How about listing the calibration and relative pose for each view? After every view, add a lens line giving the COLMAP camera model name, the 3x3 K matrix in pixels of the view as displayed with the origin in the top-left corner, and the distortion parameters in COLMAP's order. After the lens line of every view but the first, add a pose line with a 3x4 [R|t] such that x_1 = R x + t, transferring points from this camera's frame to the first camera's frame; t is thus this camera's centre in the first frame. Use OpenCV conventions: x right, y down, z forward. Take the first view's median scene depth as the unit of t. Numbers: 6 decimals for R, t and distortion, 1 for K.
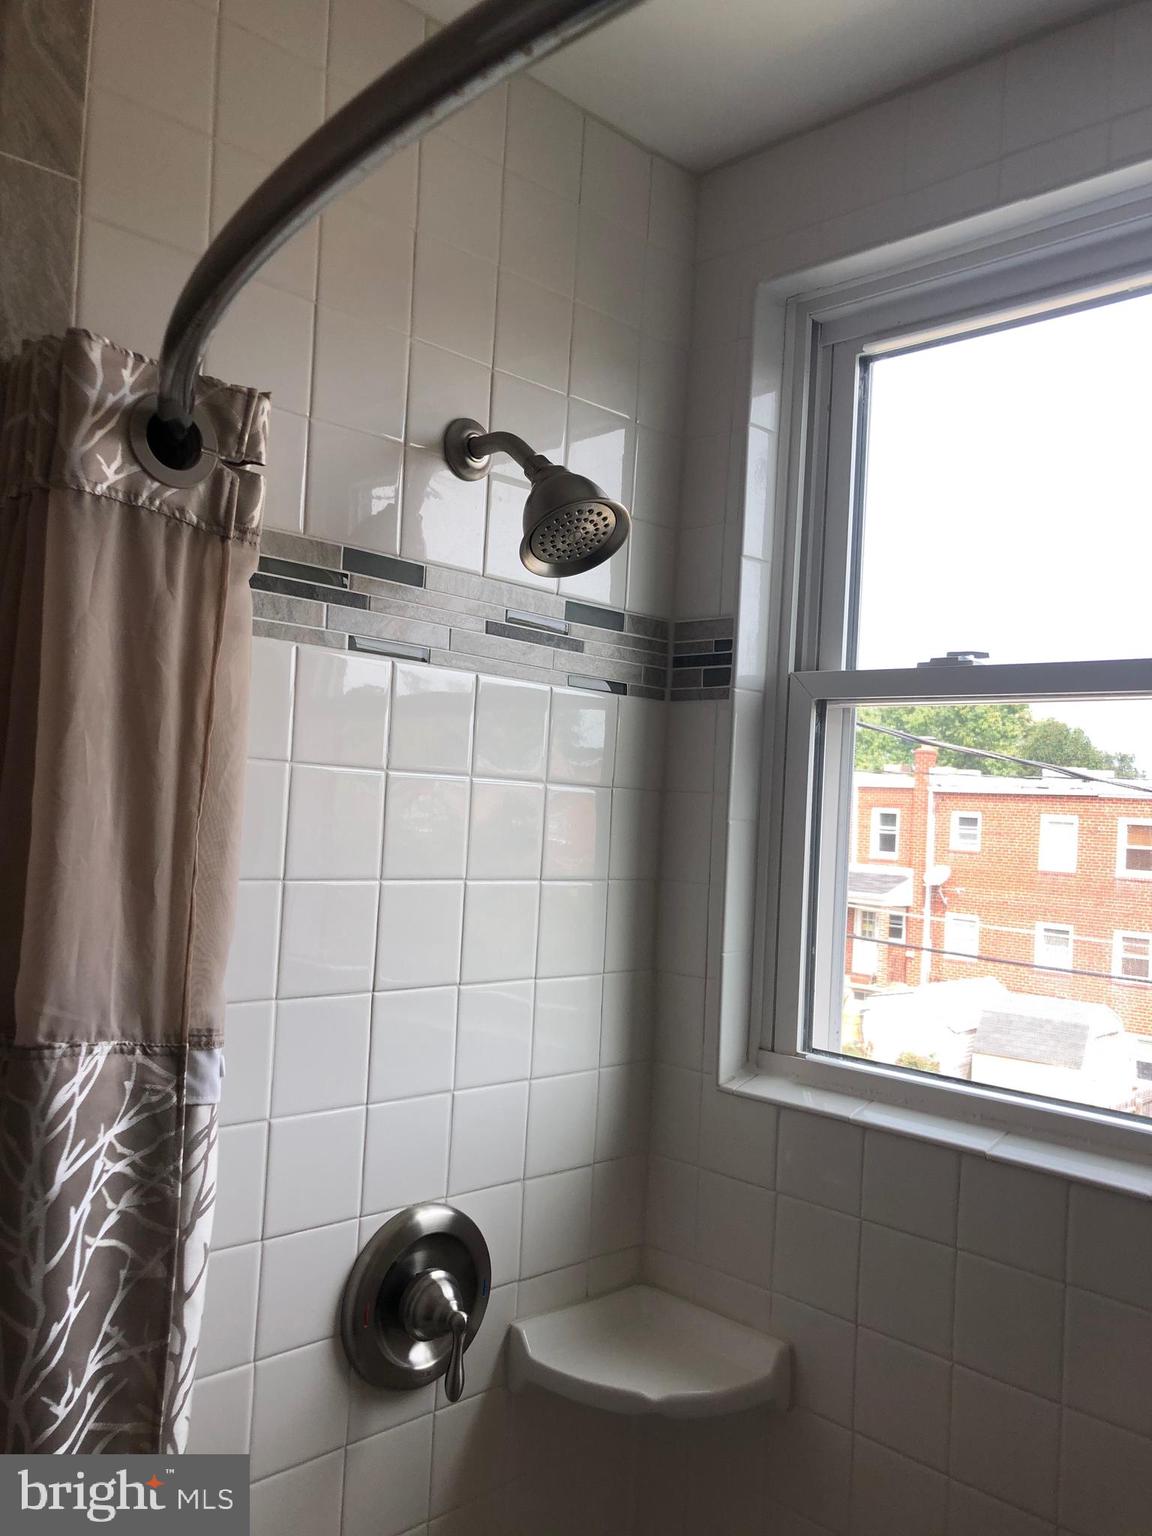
lens RADIAL K [[1266.2, 0, 584.3], [0, 1266.2, 770.0], [0, 0, 1]] dist [0.012239, 0.014874]
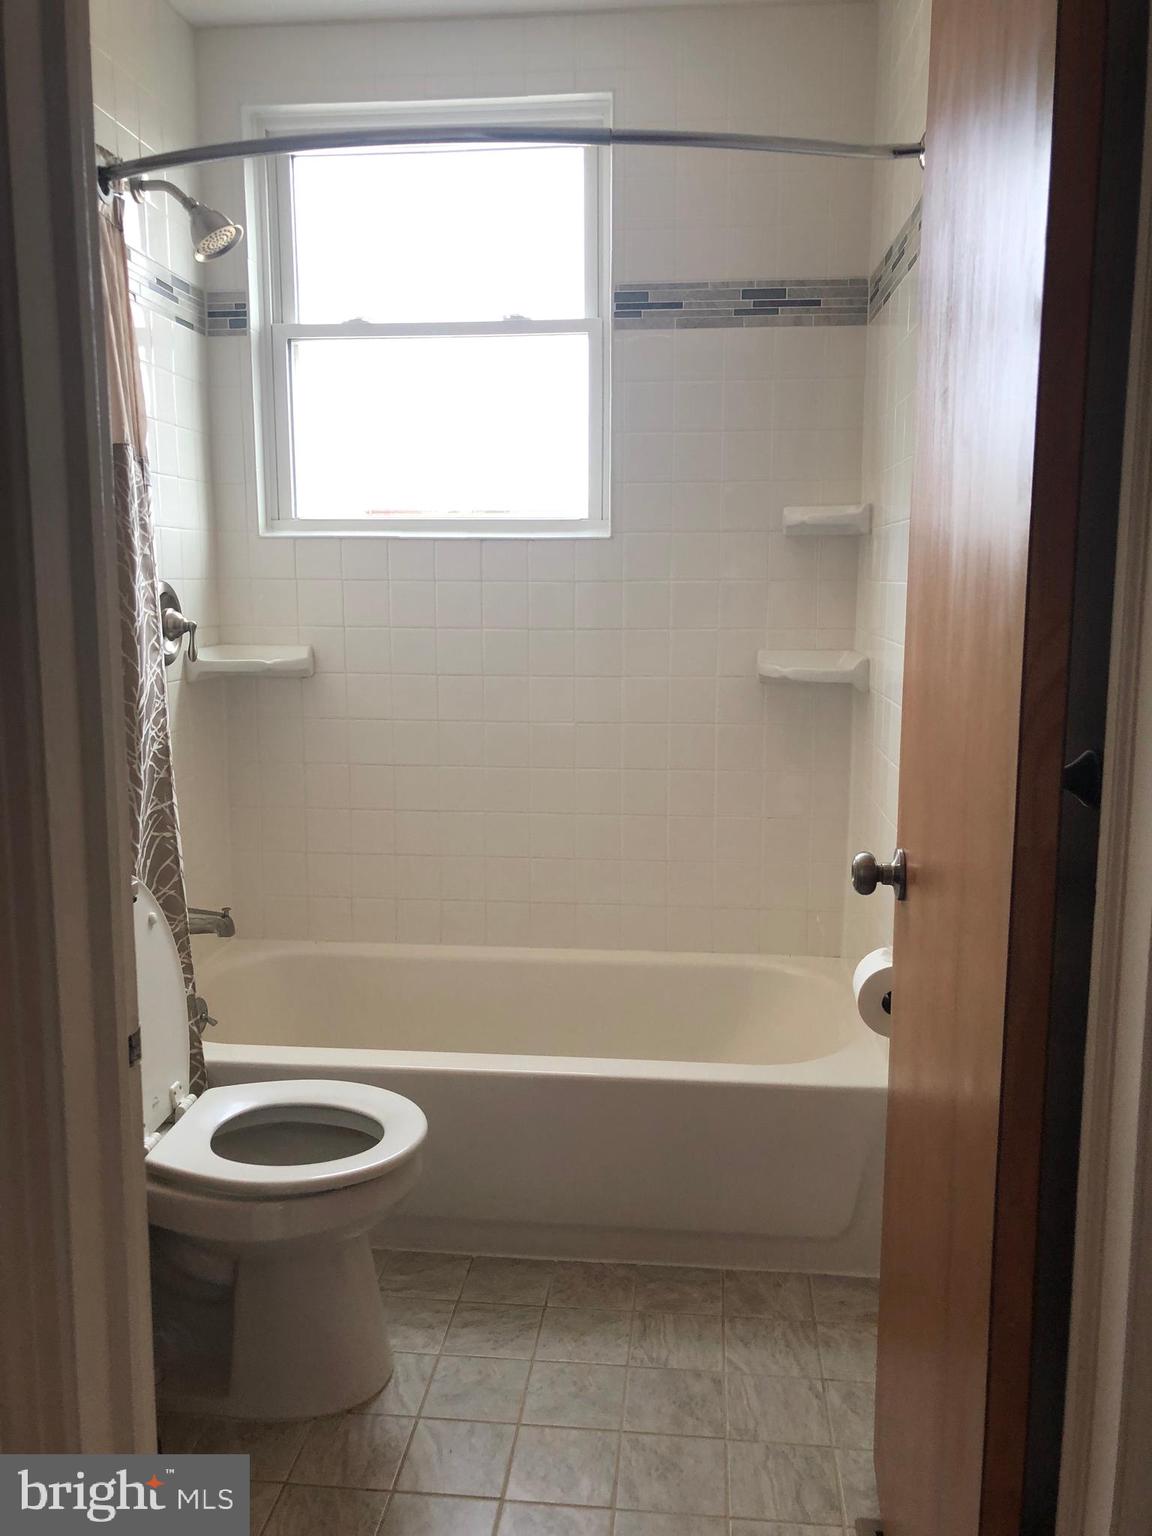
lens RADIAL K [[1266.2, 0, 584.3], [0, 1266.2, 770.0], [0, 0, 1]] dist [0.012239, 0.014874]
pose [[0.765422, -0.155156, 0.624544, -0.812500], [0.025158, 0.976973, 0.211876, 0.196448], [-0.643036, -0.146462, 0.751700, -0.902730]]
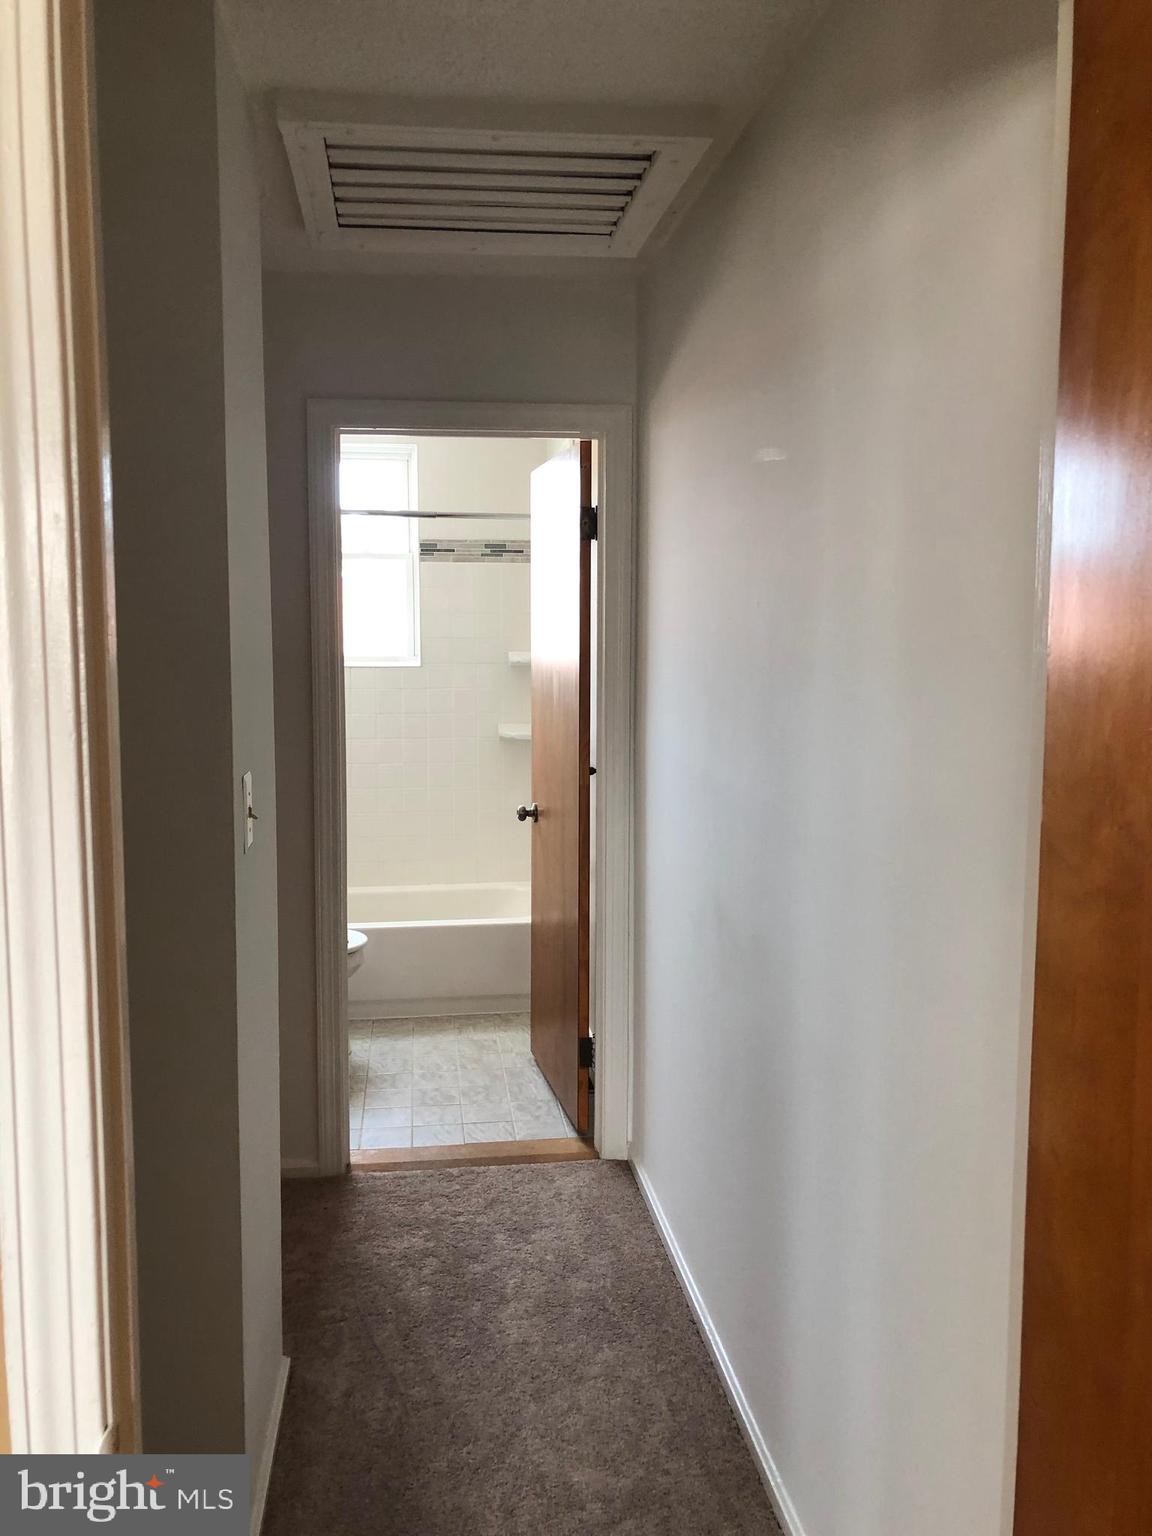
lens RADIAL K [[1266.2, 0, 584.3], [0, 1266.2, 770.0], [0, 0, 1]] dist [0.012239, 0.014874]
pose [[0.604267, -0.170106, 0.778412, -2.226102], [0.007411, 0.978103, 0.207991, -0.222000], [-0.796747, -0.119914, 0.592296, -2.092108]]
